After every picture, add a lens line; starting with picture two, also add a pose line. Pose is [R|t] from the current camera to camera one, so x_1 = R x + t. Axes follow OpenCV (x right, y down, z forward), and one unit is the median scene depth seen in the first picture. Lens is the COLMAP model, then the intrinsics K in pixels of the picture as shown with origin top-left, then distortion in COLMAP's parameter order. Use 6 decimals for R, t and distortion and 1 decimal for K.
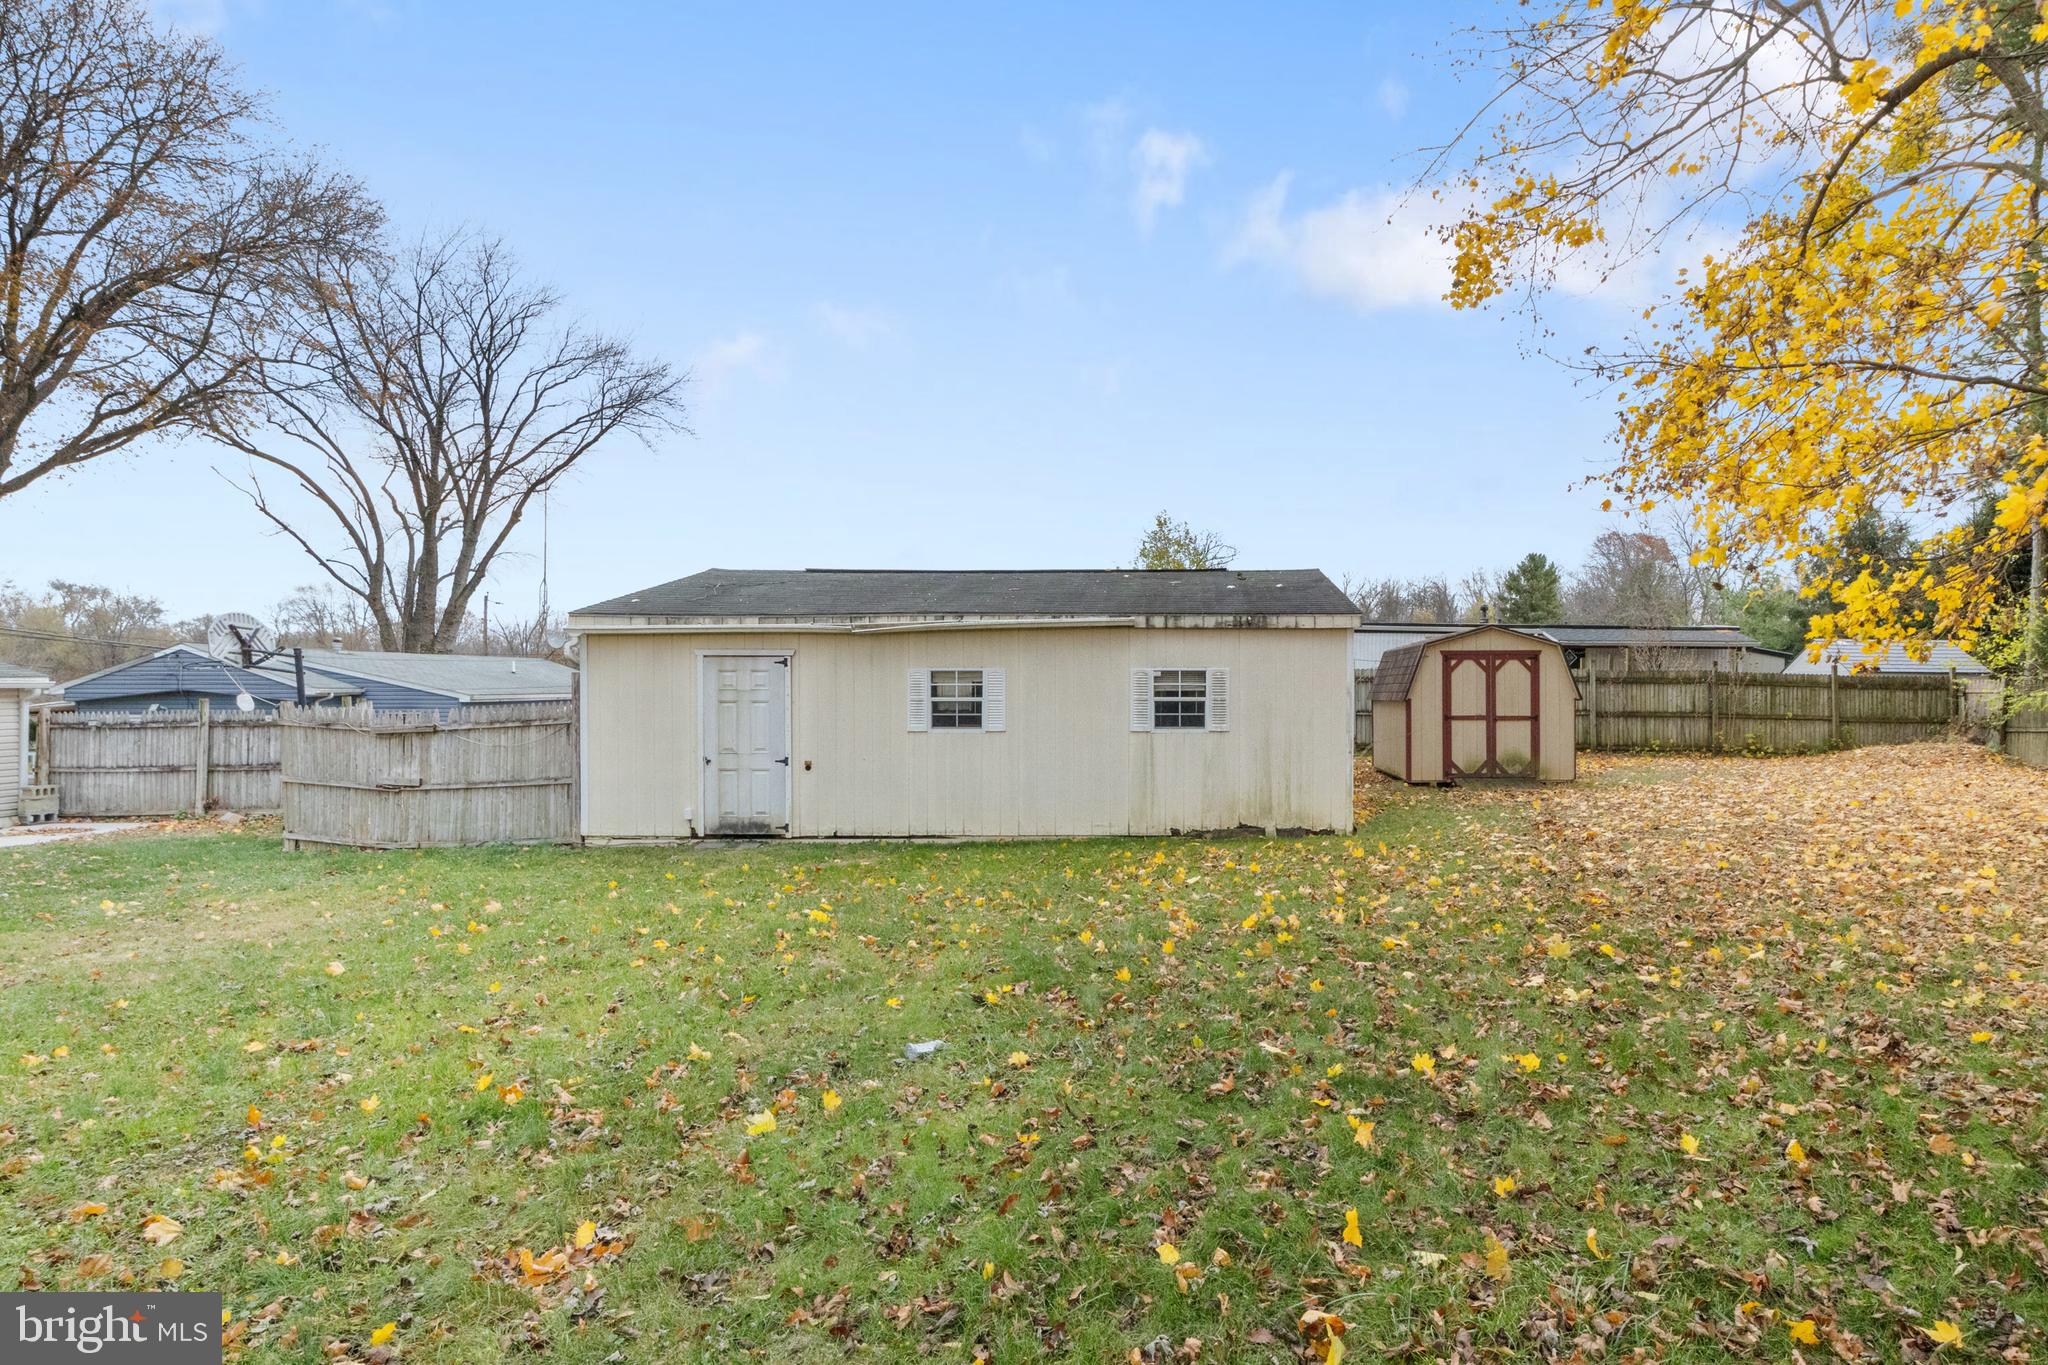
lens RADIAL K [[989.5, 0, 1040.8], [0, 989.5, 699.7], [0, 0, 1]] dist [0.003731, -0.000380]
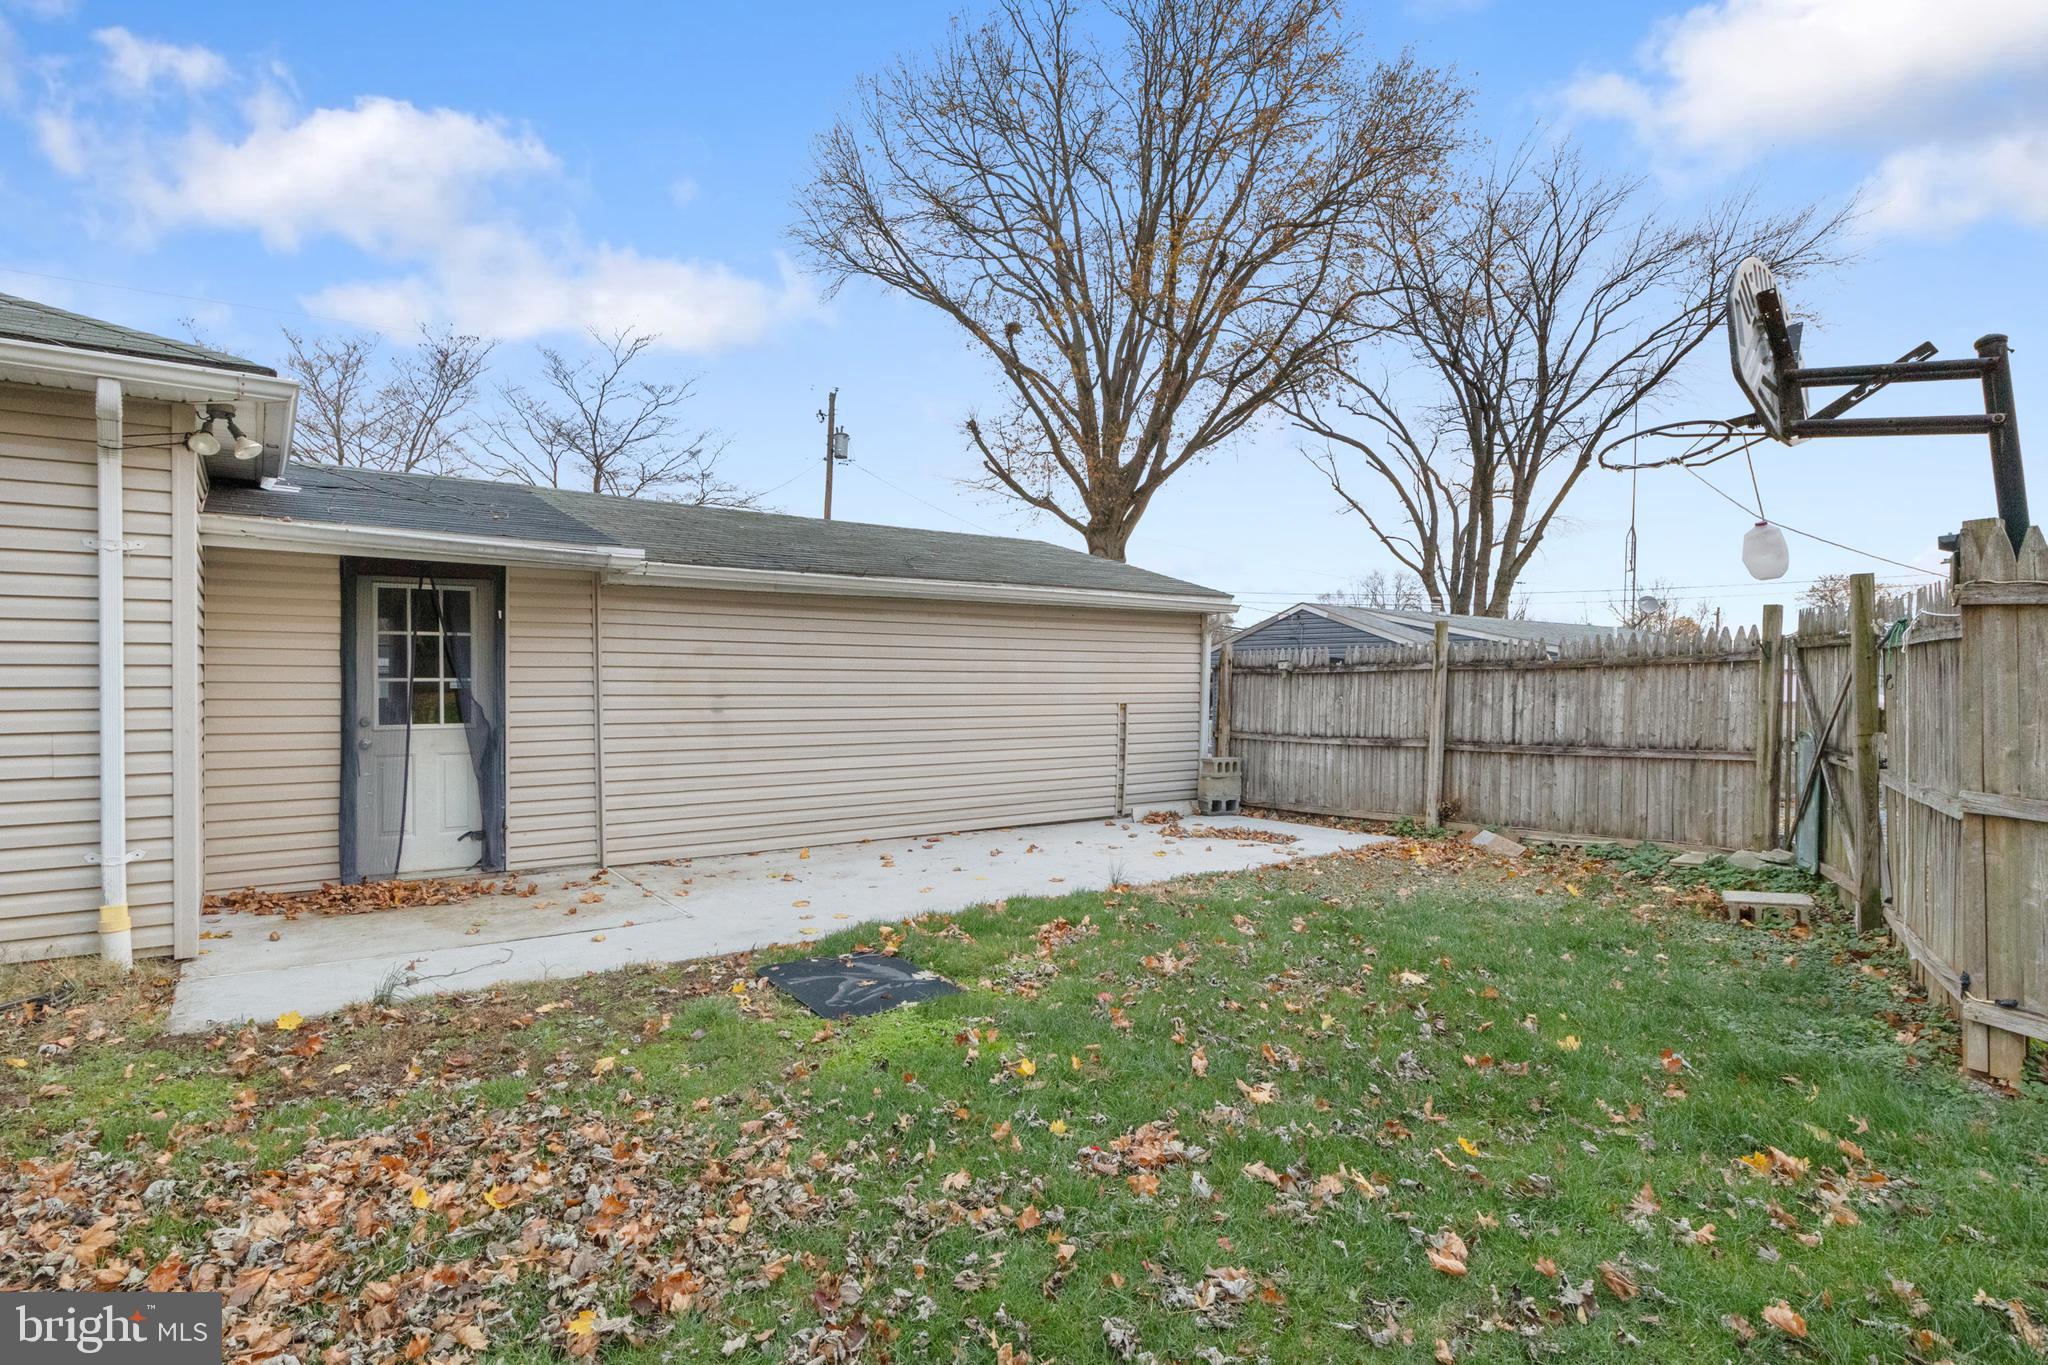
lens RADIAL K [[996.7, 0, 1019.7], [0, 996.7, 692.9], [0, 0, 1]] dist [-0.013158, 0.002260]
pose [[0.593191, 0.012375, -0.804967, -0.531859], [-0.012144, 0.999906, 0.006422, 0.039088], [0.804971, 0.005966, 0.593285, 0.476016]]
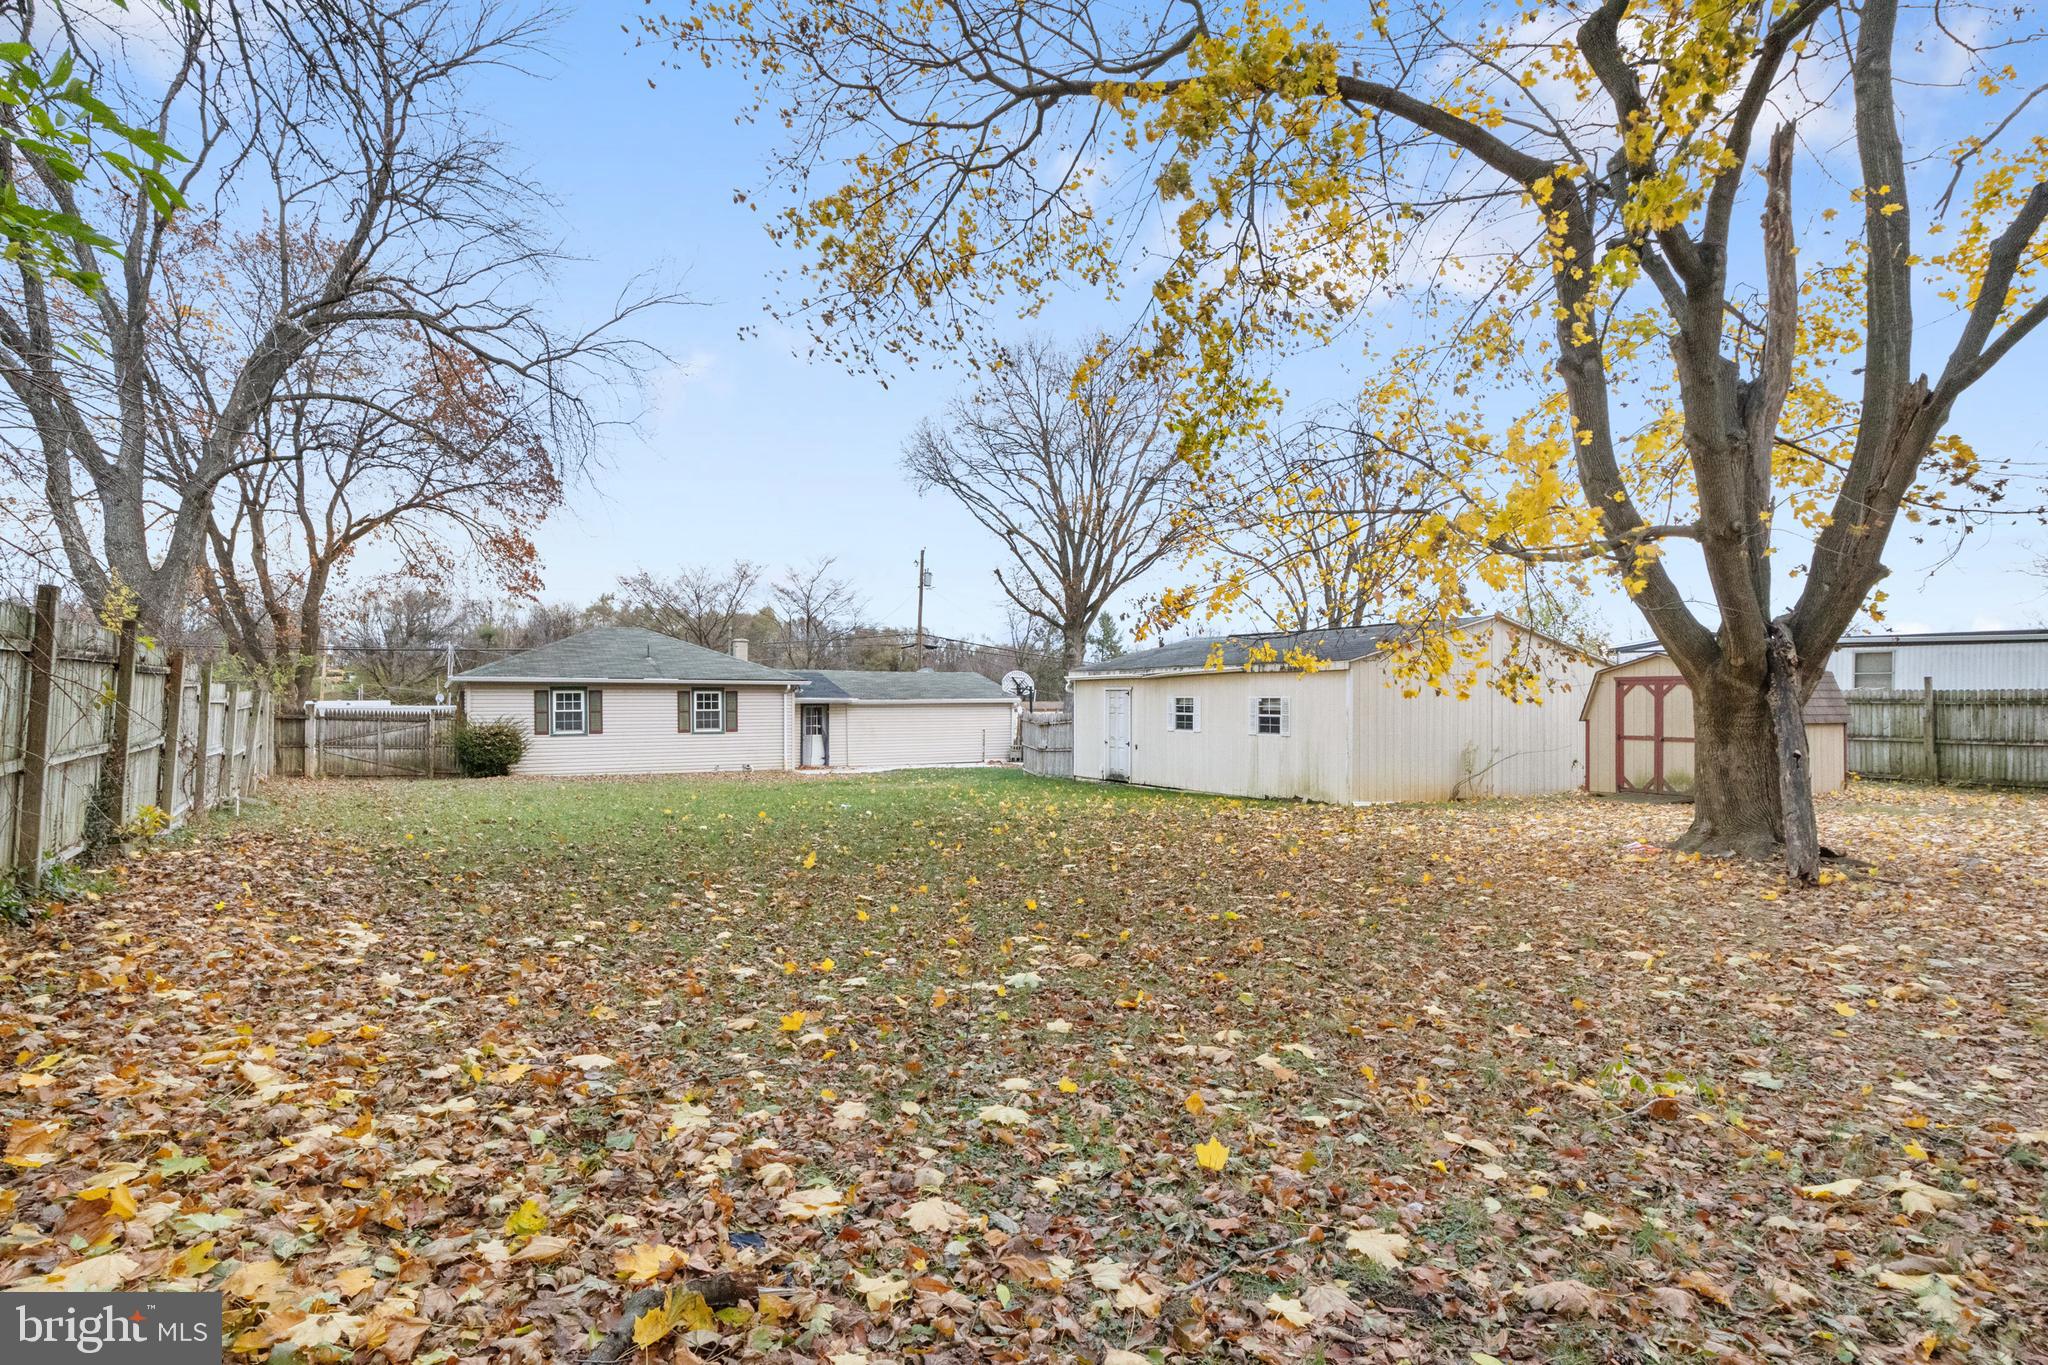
lens RADIAL K [[996.7, 0, 1009.5], [0, 996.7, 686.6], [0, 0, 1]] dist [-0.013158, 0.002260]
pose [[0.485091, -0.009094, -0.874417, 0.992976], [-0.010052, 0.999822, -0.015975, -0.012931], [0.874406, 0.016539, 0.484913, -0.130971]]
